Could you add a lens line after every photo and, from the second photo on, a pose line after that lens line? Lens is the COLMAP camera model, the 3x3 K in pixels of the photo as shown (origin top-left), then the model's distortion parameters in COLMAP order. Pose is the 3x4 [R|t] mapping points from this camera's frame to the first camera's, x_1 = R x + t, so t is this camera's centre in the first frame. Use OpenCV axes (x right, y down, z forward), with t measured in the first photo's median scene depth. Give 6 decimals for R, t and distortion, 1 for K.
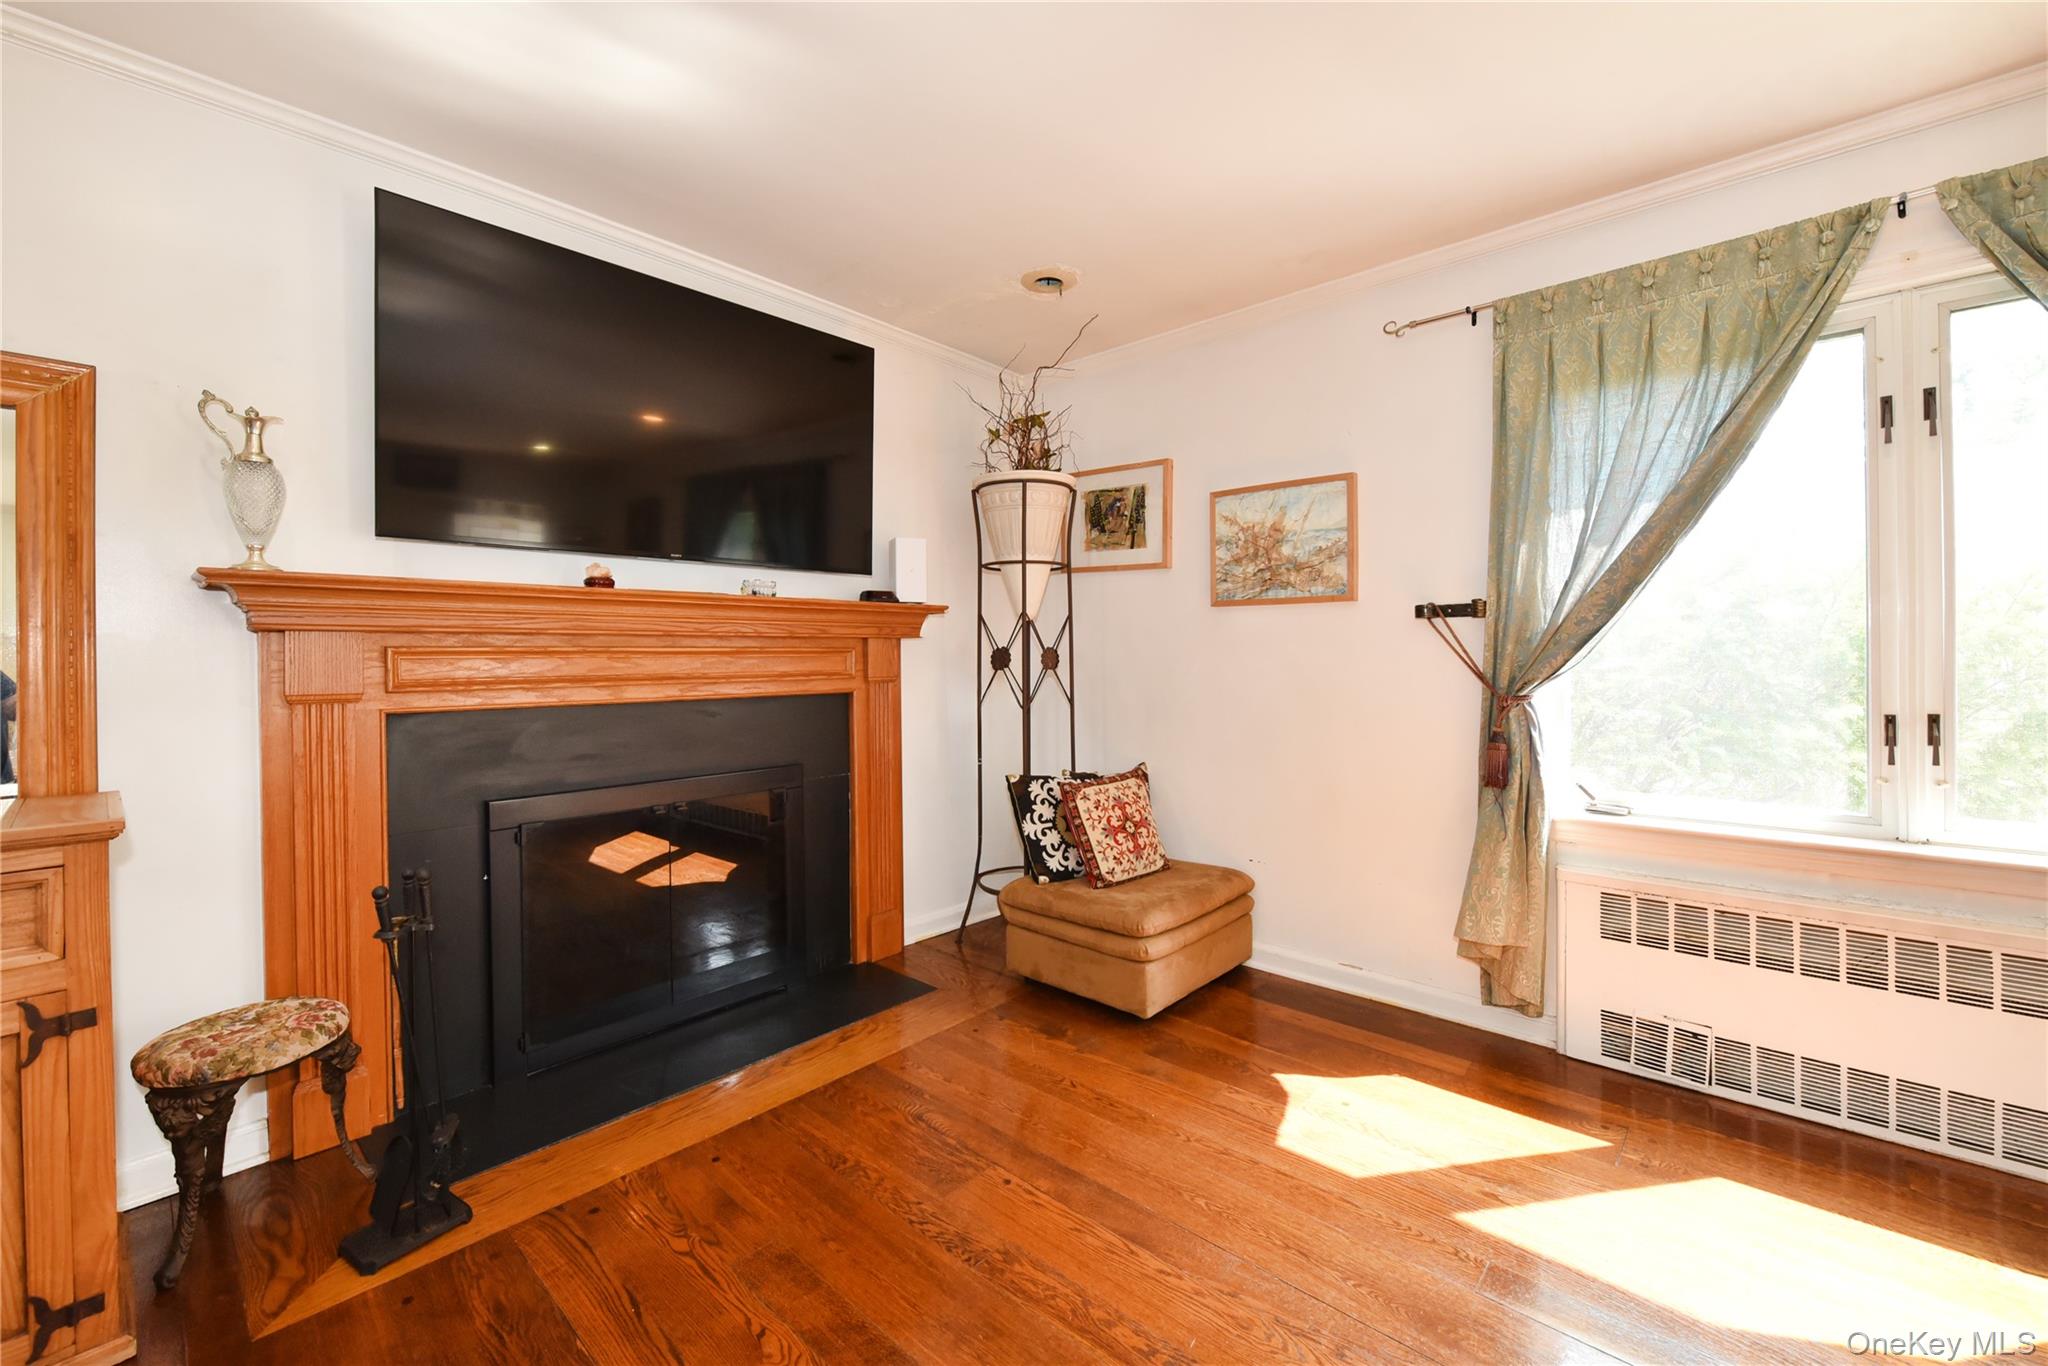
lens RADIAL K [[881.2, 0, 1038.7], [0, 881.2, 668.6], [0, 0, 1]] dist [-0.012258, -0.001102]
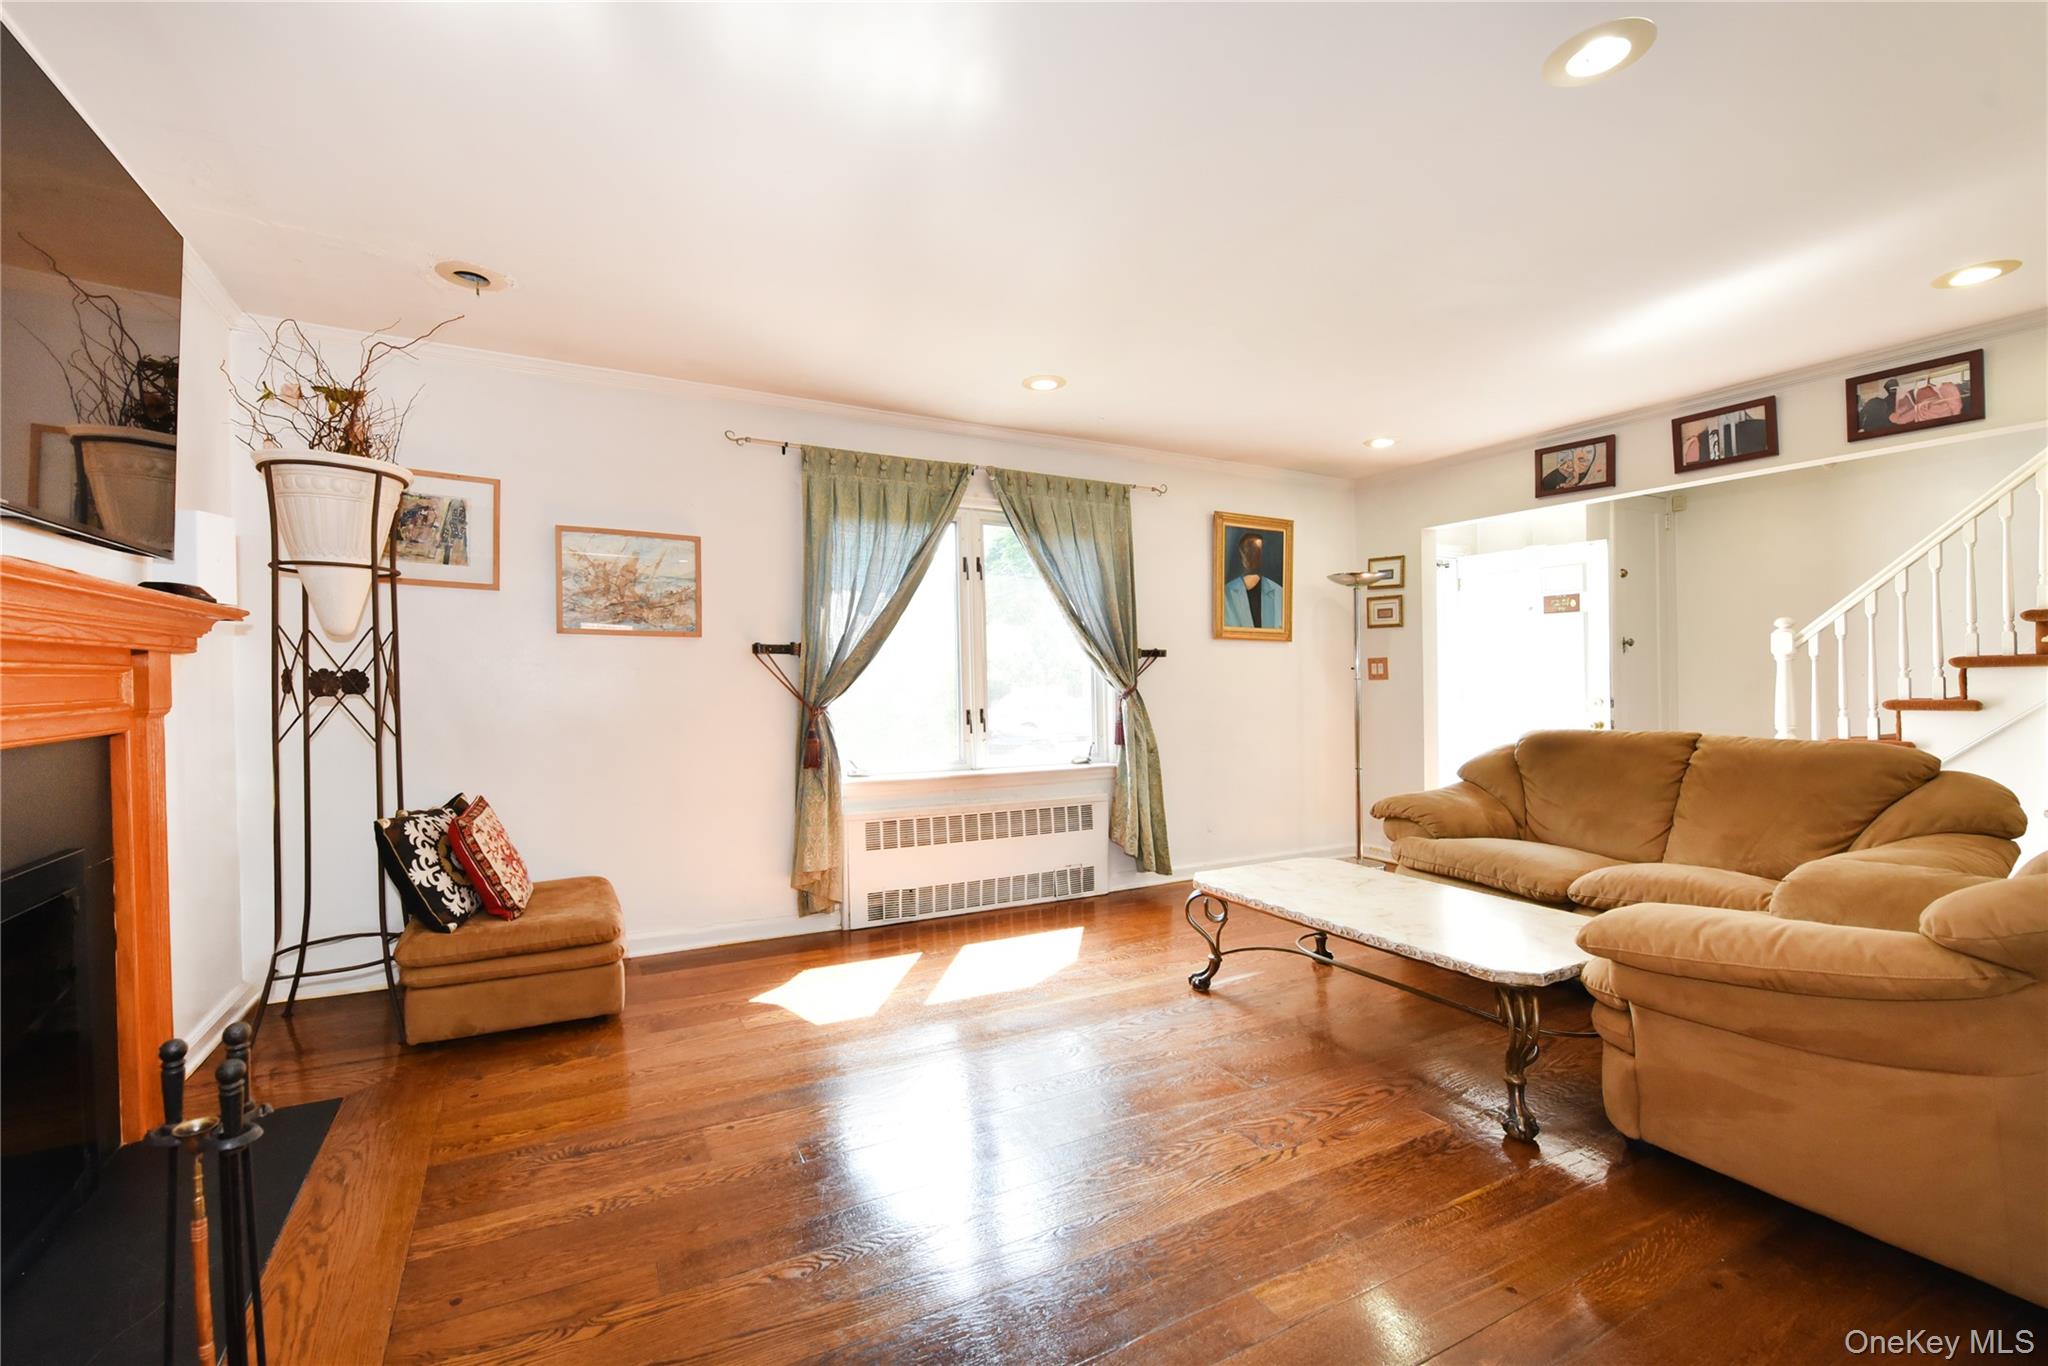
lens RADIAL K [[881.2, 0, 1014.3], [0, 881.2, 668.7], [0, 0, 1]] dist [-0.012258, -0.001102]
pose [[0.296712, 0.014952, 0.954850, -0.810661], [0.008292, 0.999799, -0.018232, -0.005026], [-0.954931, 0.013327, 0.296529, 0.212190]]
